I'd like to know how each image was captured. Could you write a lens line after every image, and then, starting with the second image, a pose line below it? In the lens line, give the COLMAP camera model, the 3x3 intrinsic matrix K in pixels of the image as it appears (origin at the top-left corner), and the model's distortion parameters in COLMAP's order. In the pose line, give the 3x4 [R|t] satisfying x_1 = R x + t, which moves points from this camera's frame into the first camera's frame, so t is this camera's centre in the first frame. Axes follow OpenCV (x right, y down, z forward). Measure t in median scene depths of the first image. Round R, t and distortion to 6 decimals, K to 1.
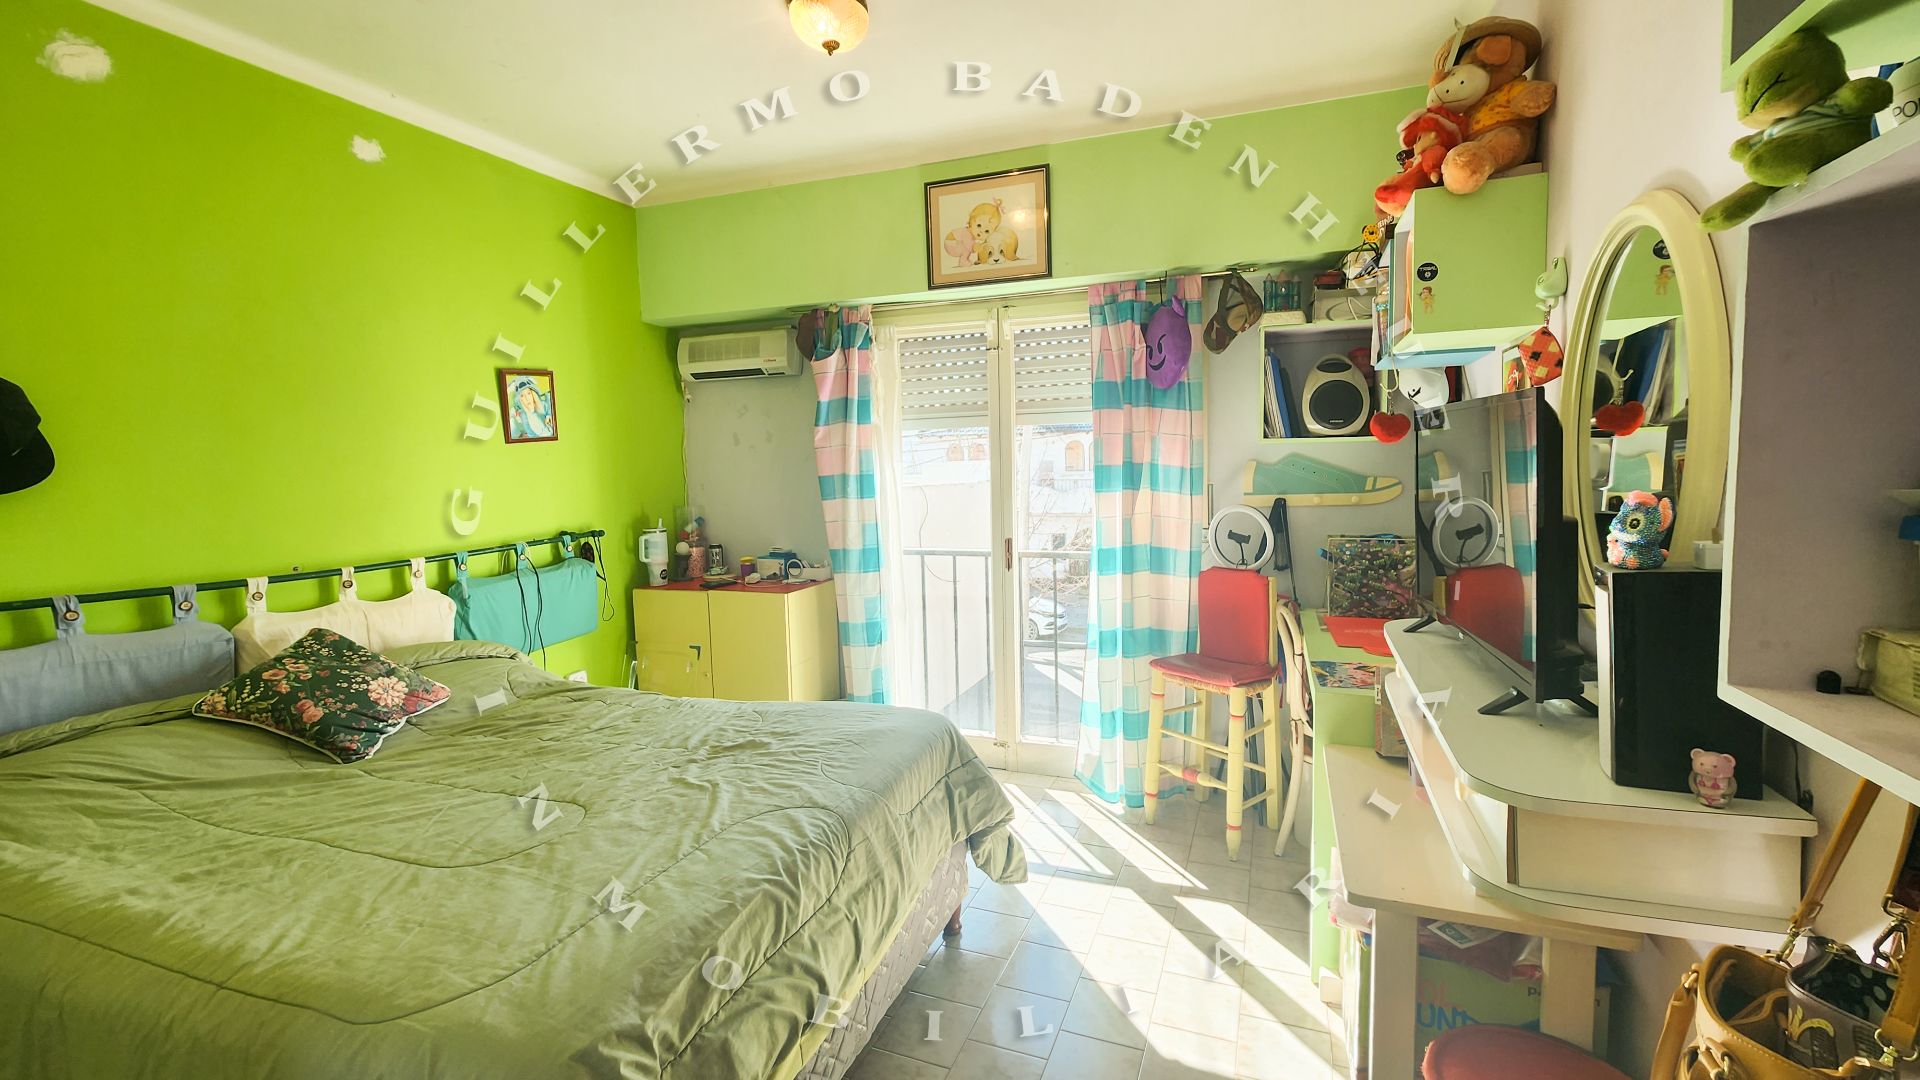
lens RADIAL K [[782.8, 0, 983.0], [0, 782.8, 525.5], [0, 0, 1]] dist [-0.000700, -0.000670]
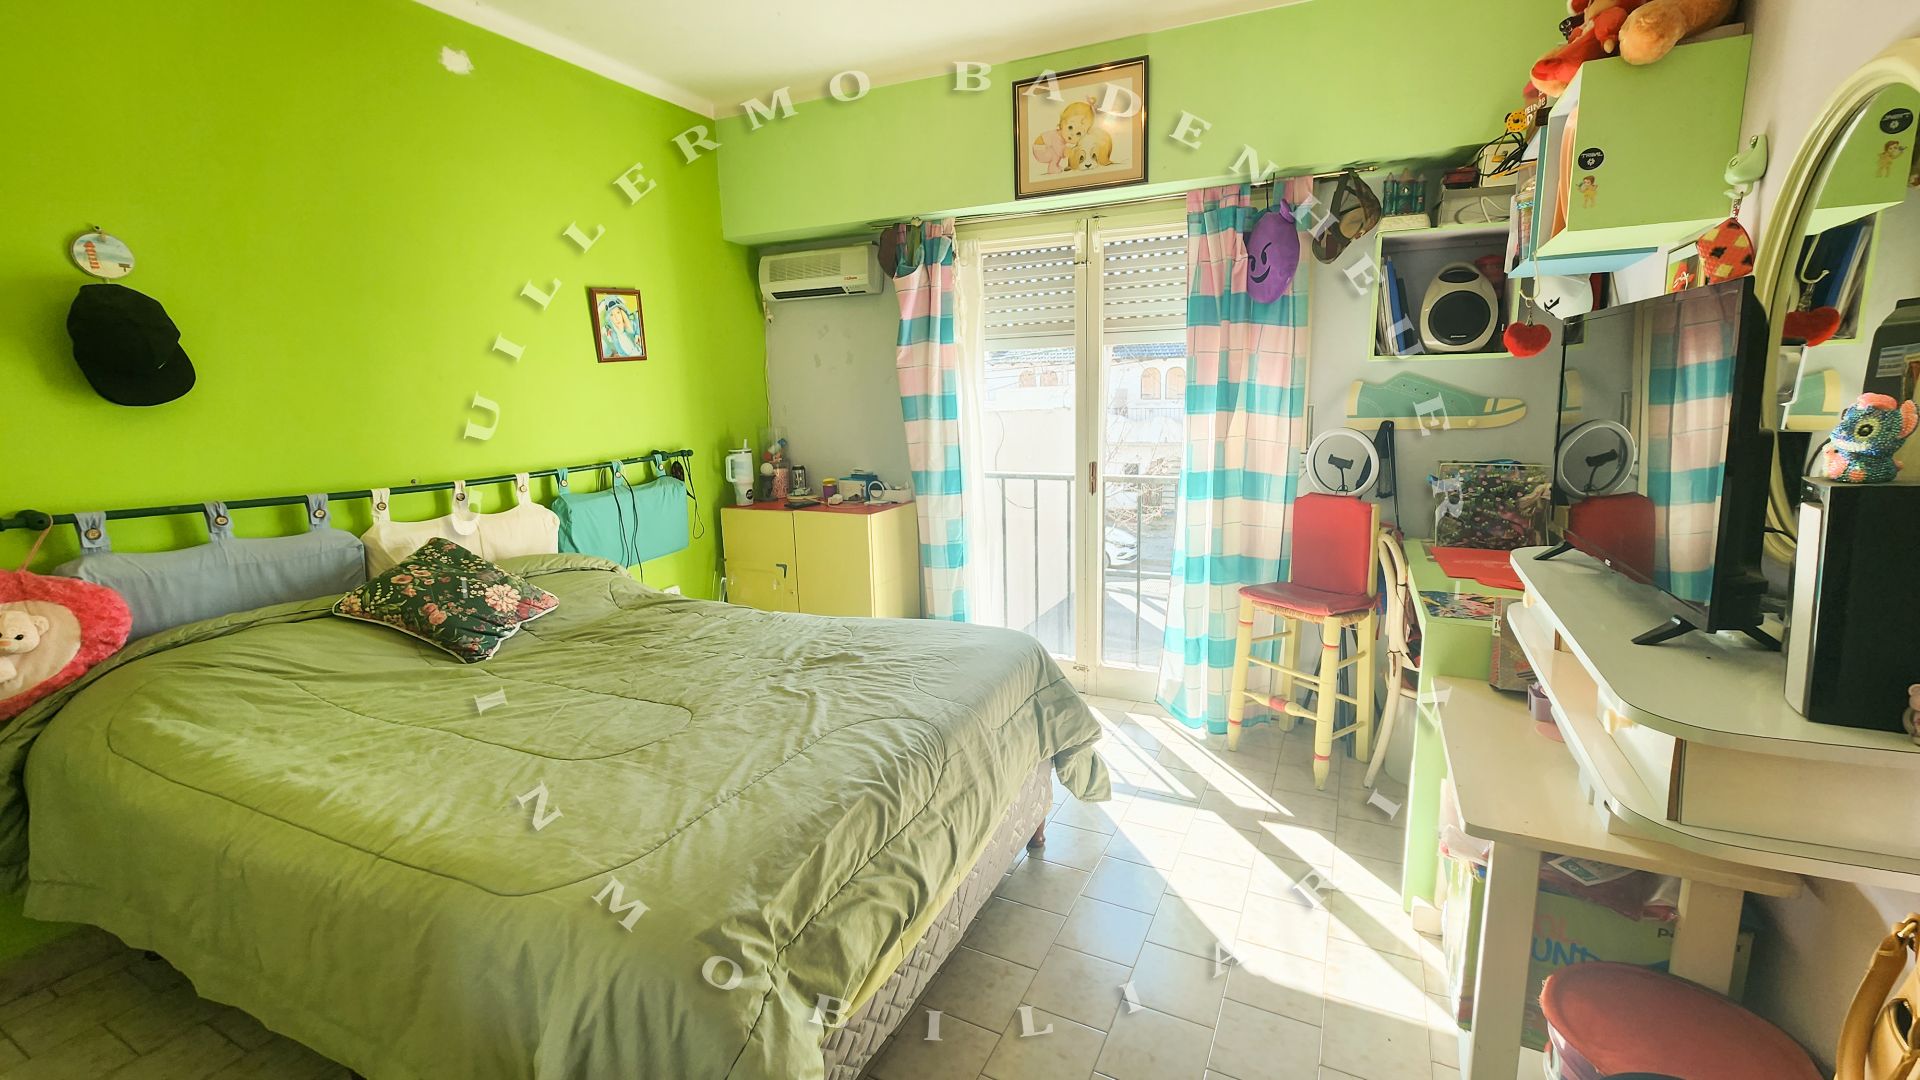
lens RADIAL K [[782.6, 0, 985.0], [0, 782.6, 527.6], [0, 0, 1]] dist [-0.000082, -0.000216]
pose [[0.996427, 0.017773, -0.082565, -0.027773], [-0.010160, 0.995732, 0.091731, 0.013969], [0.083843, -0.090565, 0.992355, 0.016561]]
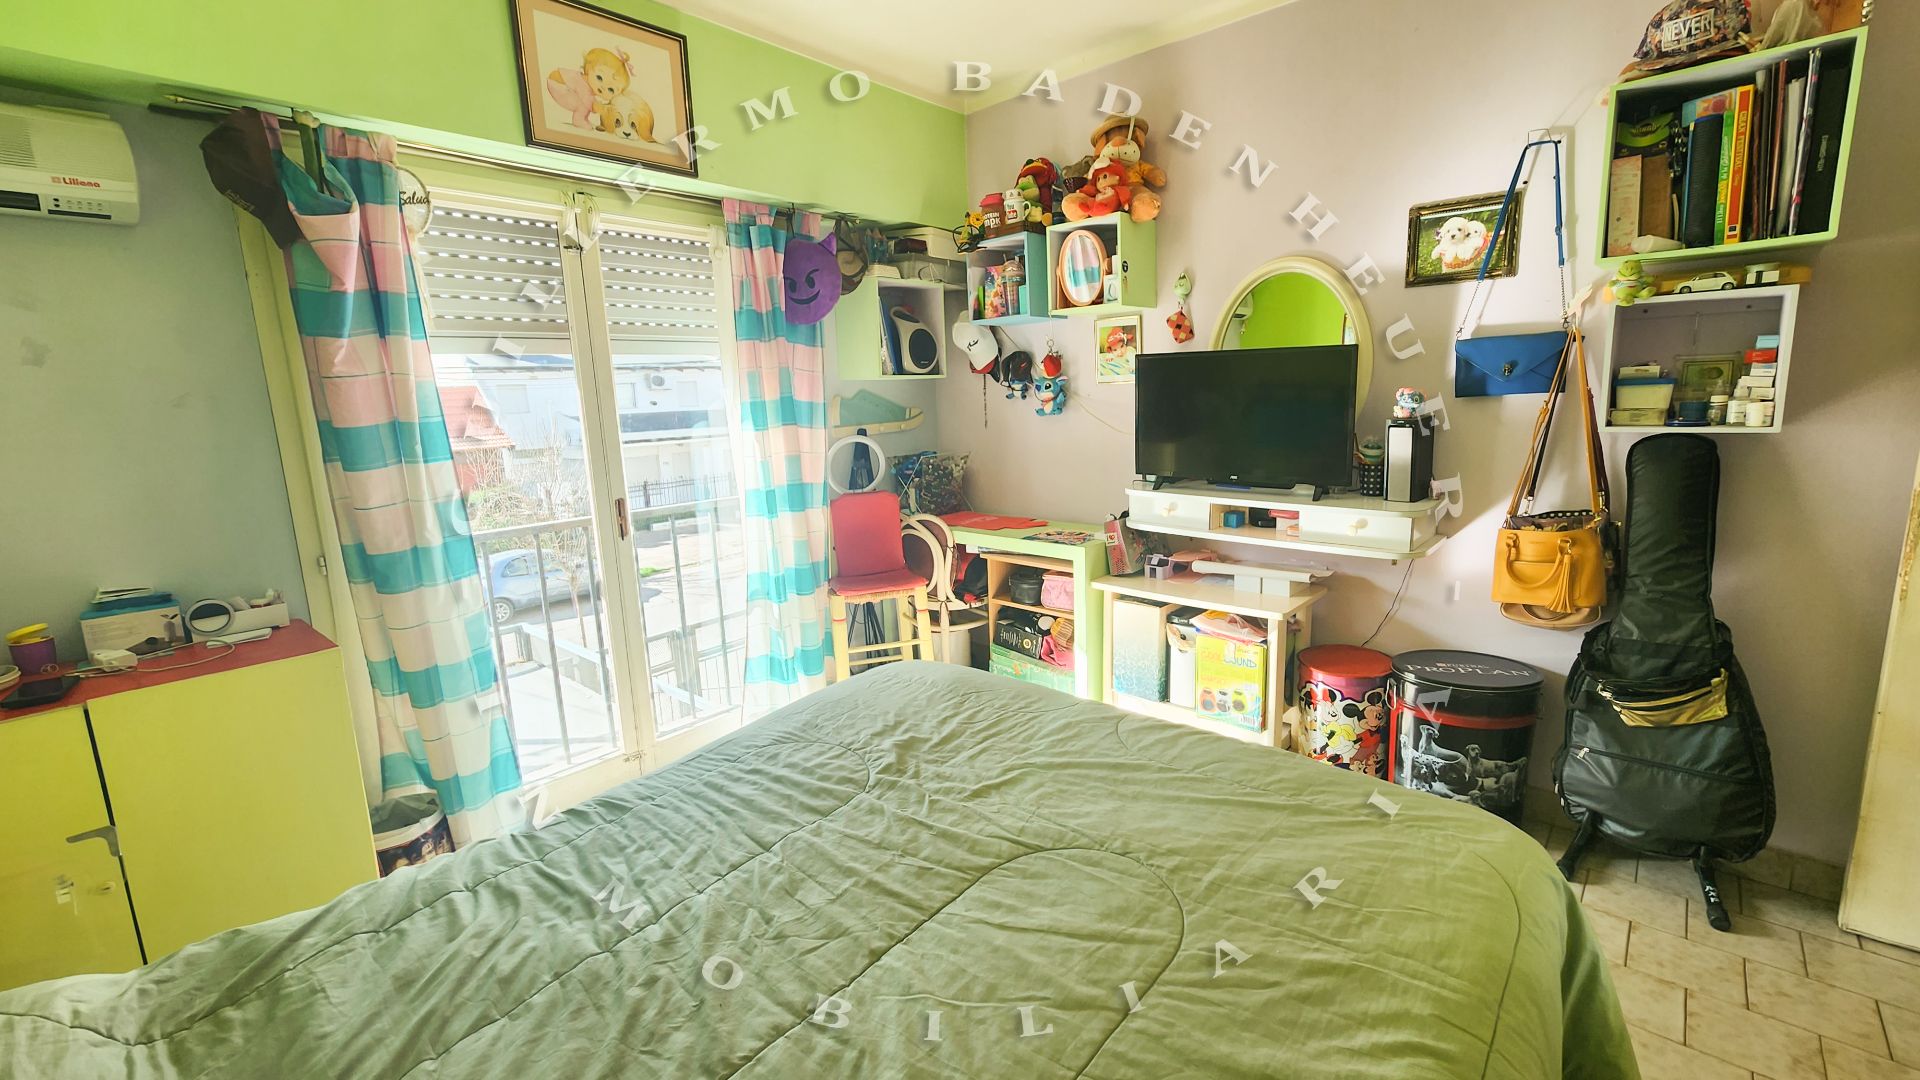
lens RADIAL K [[796.4, 0, 955.9], [0, 796.4, 530.4], [0, 0, 1]] dist [-0.000049, -0.000143]
pose [[0.355473, -0.153888, 0.921932, -0.844697], [0.104304, 0.986724, 0.124486, -0.023573], [-0.928849, 0.051910, 0.366804, 0.562079]]
